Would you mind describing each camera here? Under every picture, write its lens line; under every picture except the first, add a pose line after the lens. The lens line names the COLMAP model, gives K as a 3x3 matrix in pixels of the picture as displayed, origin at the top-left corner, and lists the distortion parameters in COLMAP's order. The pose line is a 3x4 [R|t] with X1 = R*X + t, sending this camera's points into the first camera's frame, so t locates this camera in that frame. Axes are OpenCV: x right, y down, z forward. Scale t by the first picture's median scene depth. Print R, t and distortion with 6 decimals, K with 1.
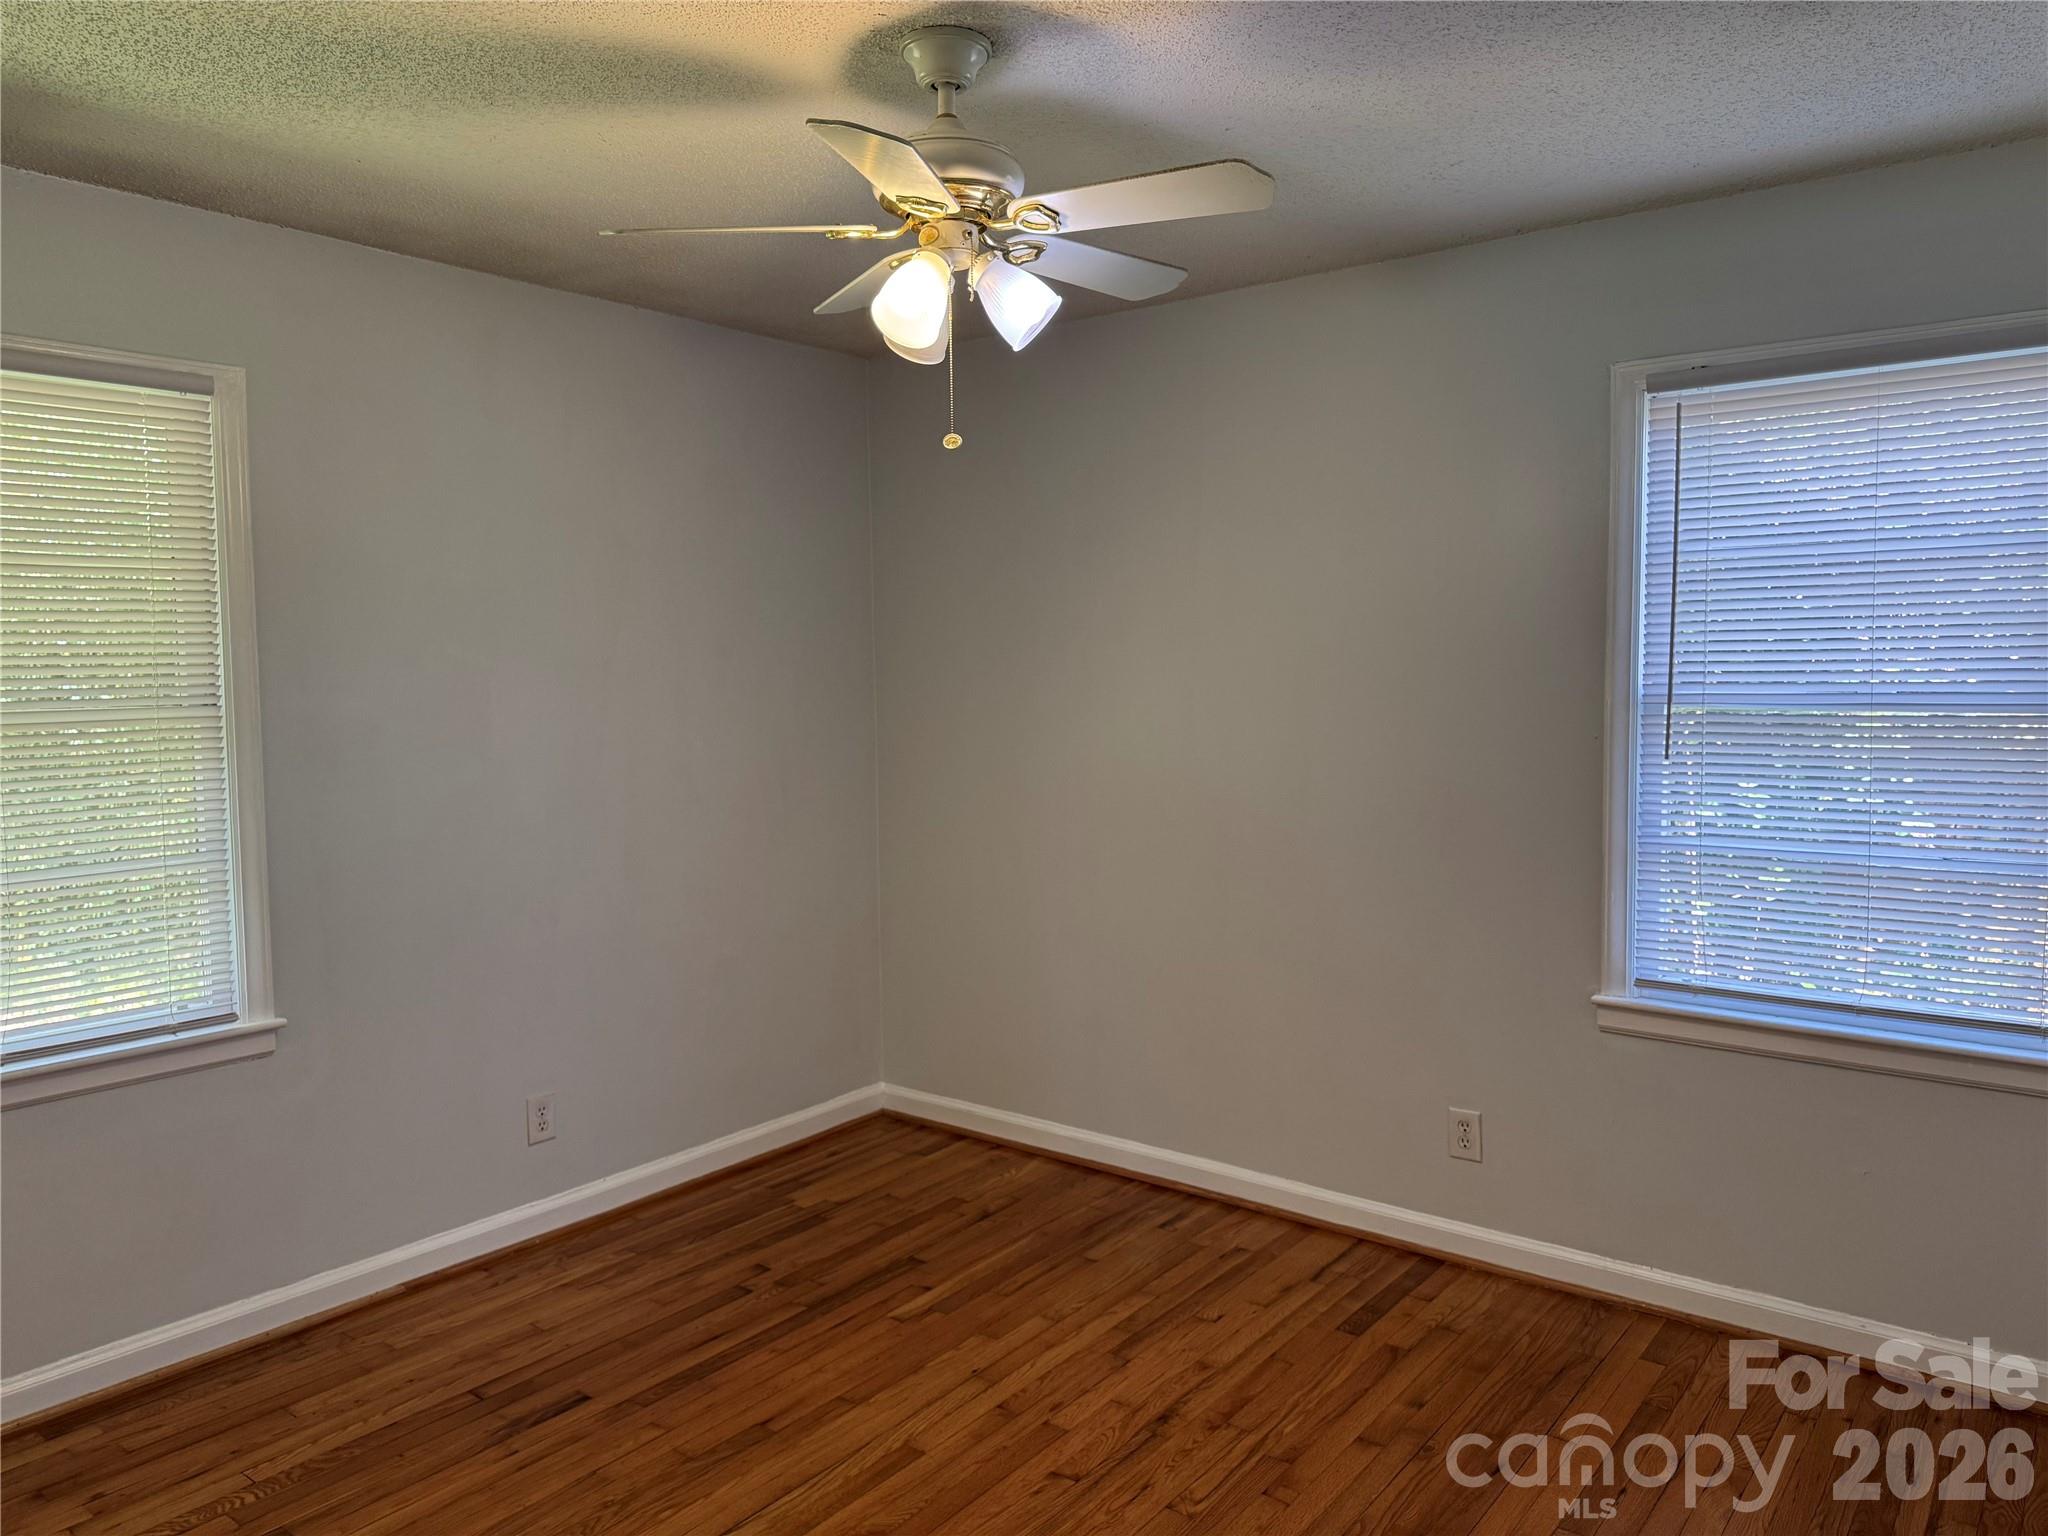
lens RADIAL K [[1449.8, 0, 1028.0], [0, 1449.8, 774.9], [0, 0, 1]] dist [0.234128, -0.252591]
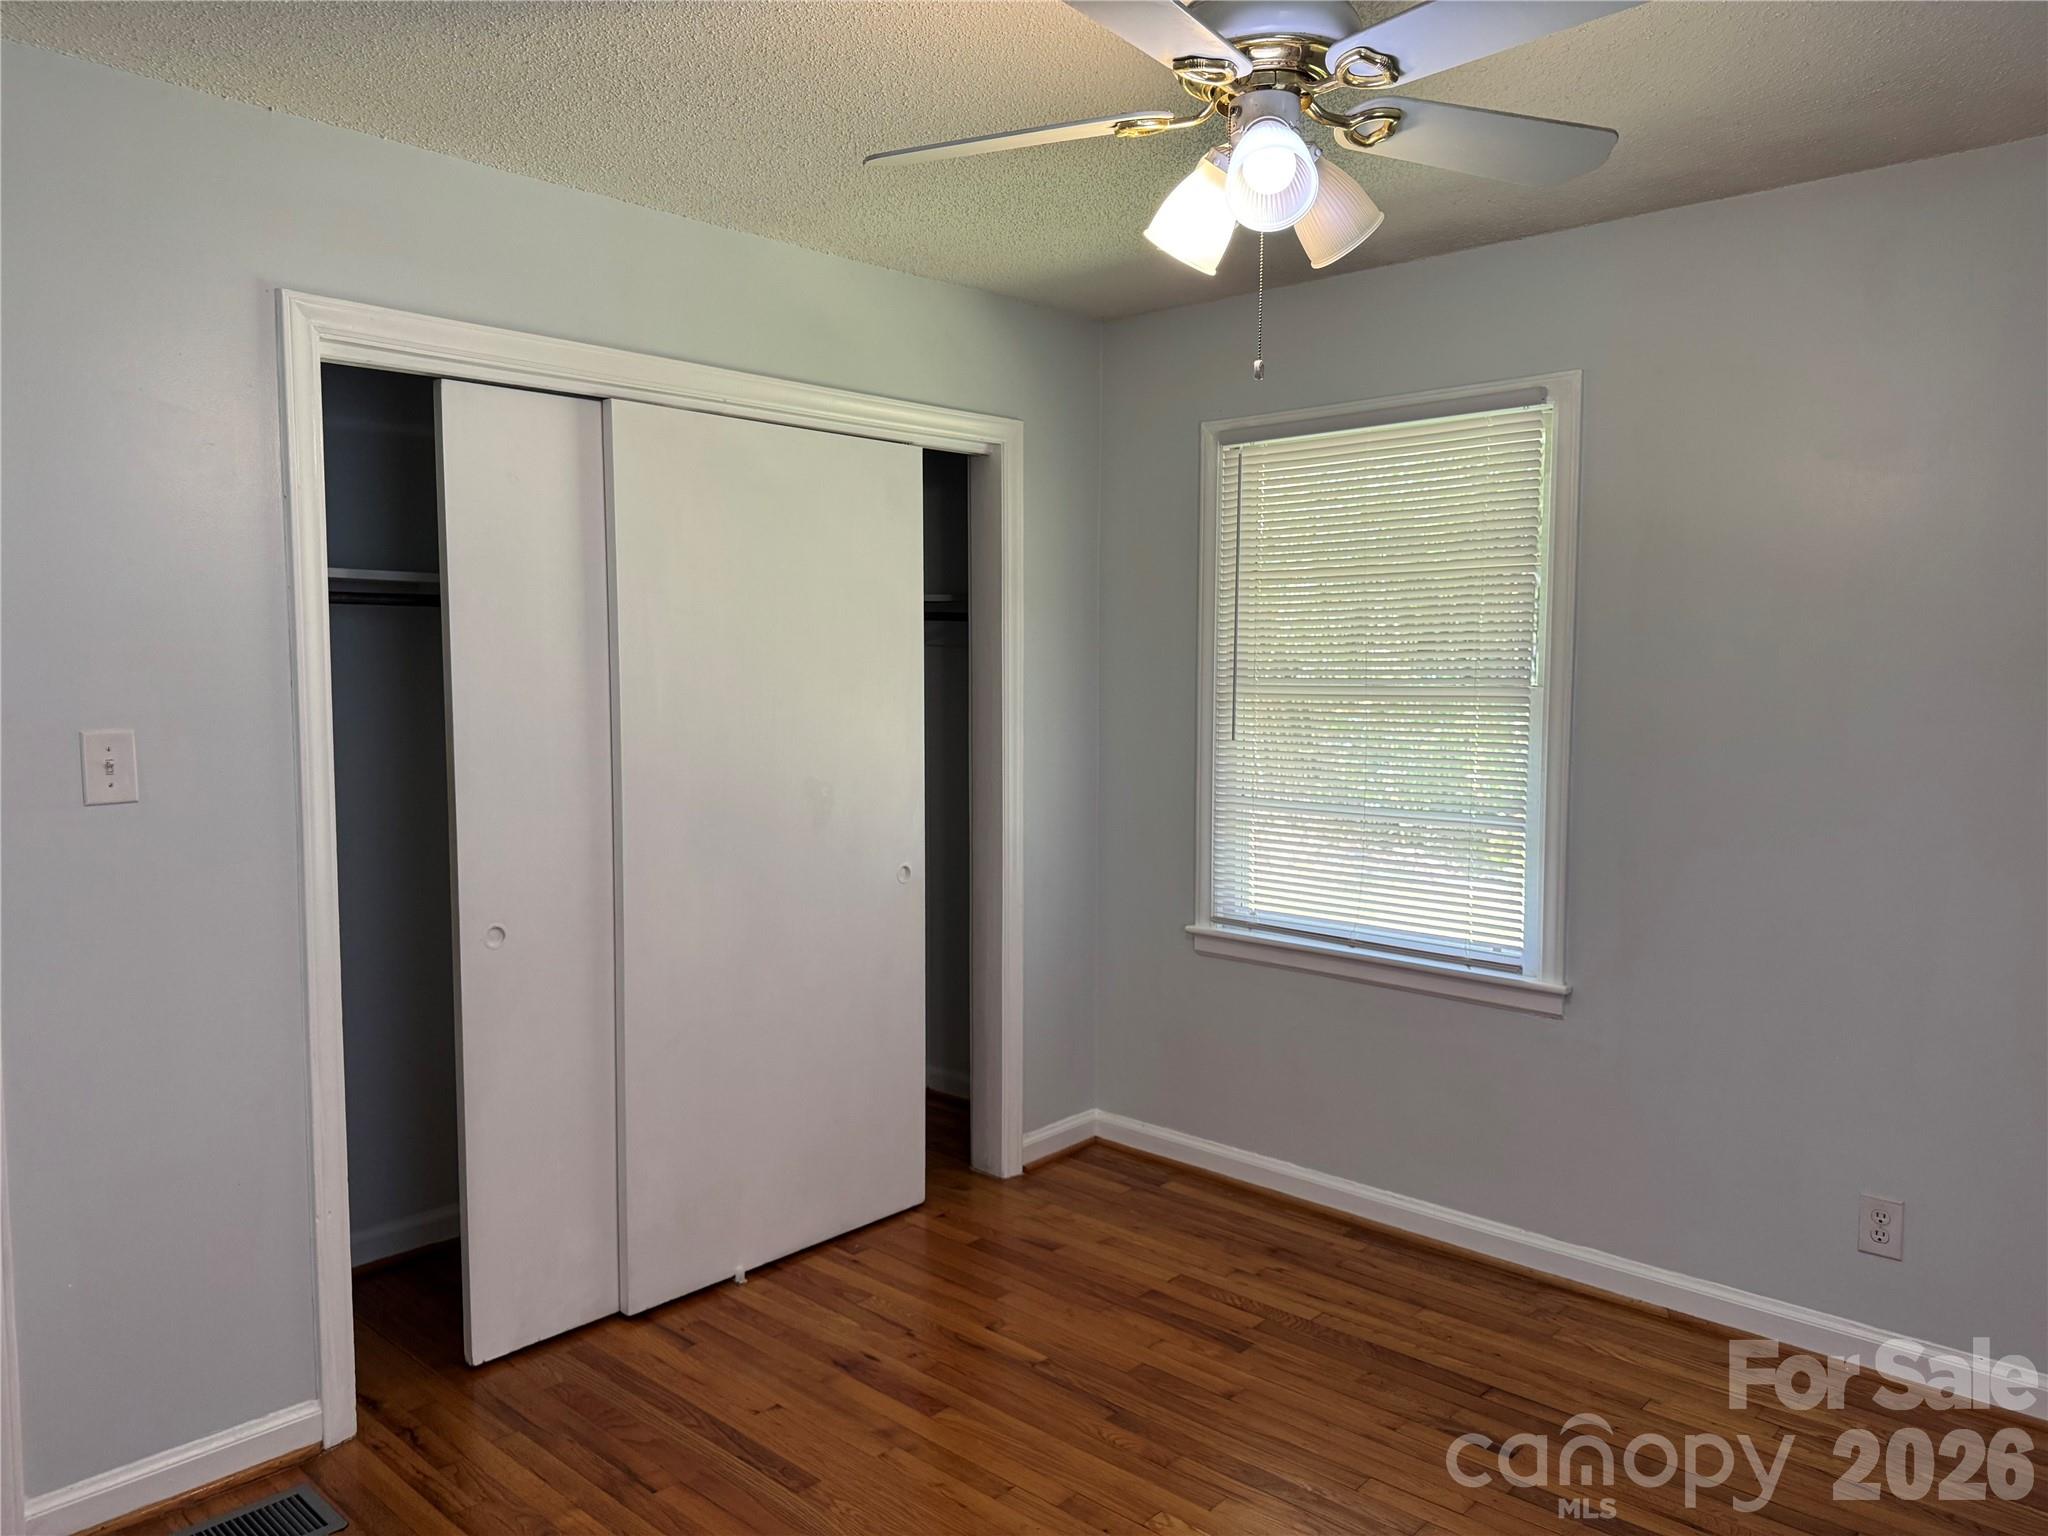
lens RADIAL K [[1452.4, 0, 1018.0], [0, 1452.4, 772.4], [0, 0, 1]] dist [0.191197, -0.404402]
pose [[-0.094529, 0.089308, -0.991508, 0.567771], [-0.078300, 0.992216, 0.096837, -0.058742], [0.992438, 0.086789, -0.086800, 0.726681]]
